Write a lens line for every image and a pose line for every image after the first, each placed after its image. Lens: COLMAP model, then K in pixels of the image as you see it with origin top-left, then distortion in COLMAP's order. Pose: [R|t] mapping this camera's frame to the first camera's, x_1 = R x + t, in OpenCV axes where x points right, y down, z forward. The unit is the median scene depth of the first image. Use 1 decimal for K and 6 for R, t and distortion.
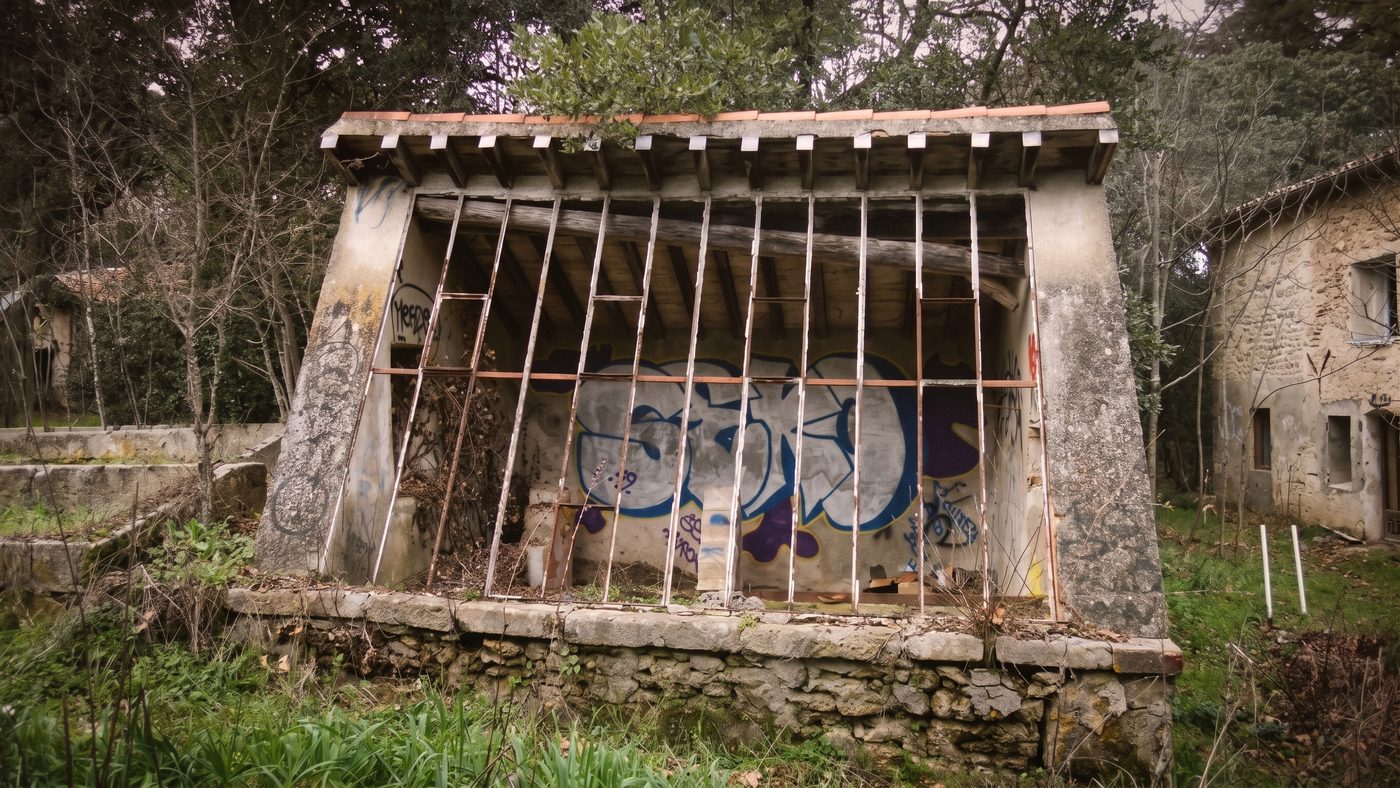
lens RADIAL K [[1096.0, 0, 702.2], [0, 1096.0, 412.6], [0, 0, 1]] dist [-0.004207, 0.000040]
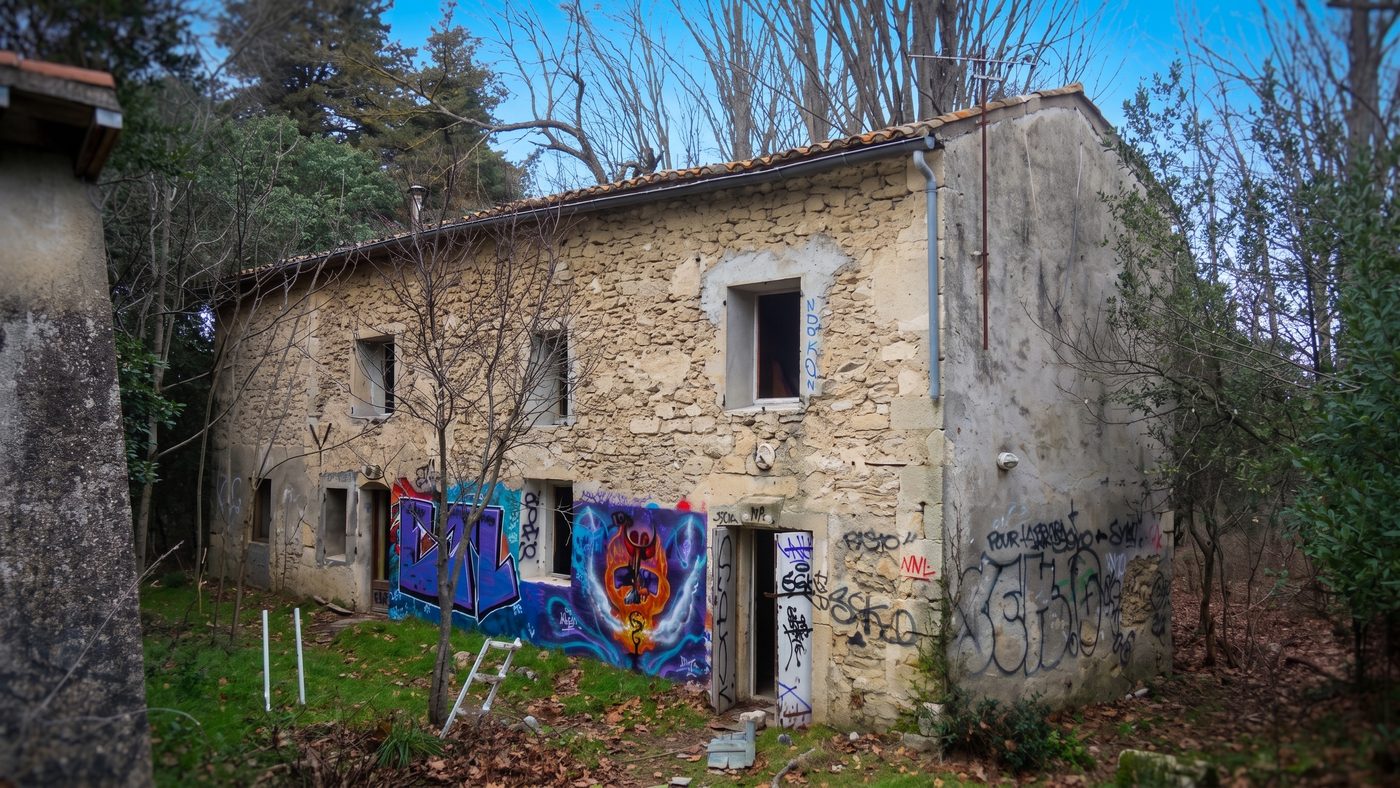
lens RADIAL K [[1096.0, 0, 702.2], [0, 1096.0, 412.6], [0, 0, 1]] dist [-0.004207, 0.000040]
pose [[0.651762, 0.068536, 0.755321, 0.070146], [-0.023103, 0.997241, -0.070552, -0.006056], [-0.758072, 0.028533, 0.651547, 0.175710]]
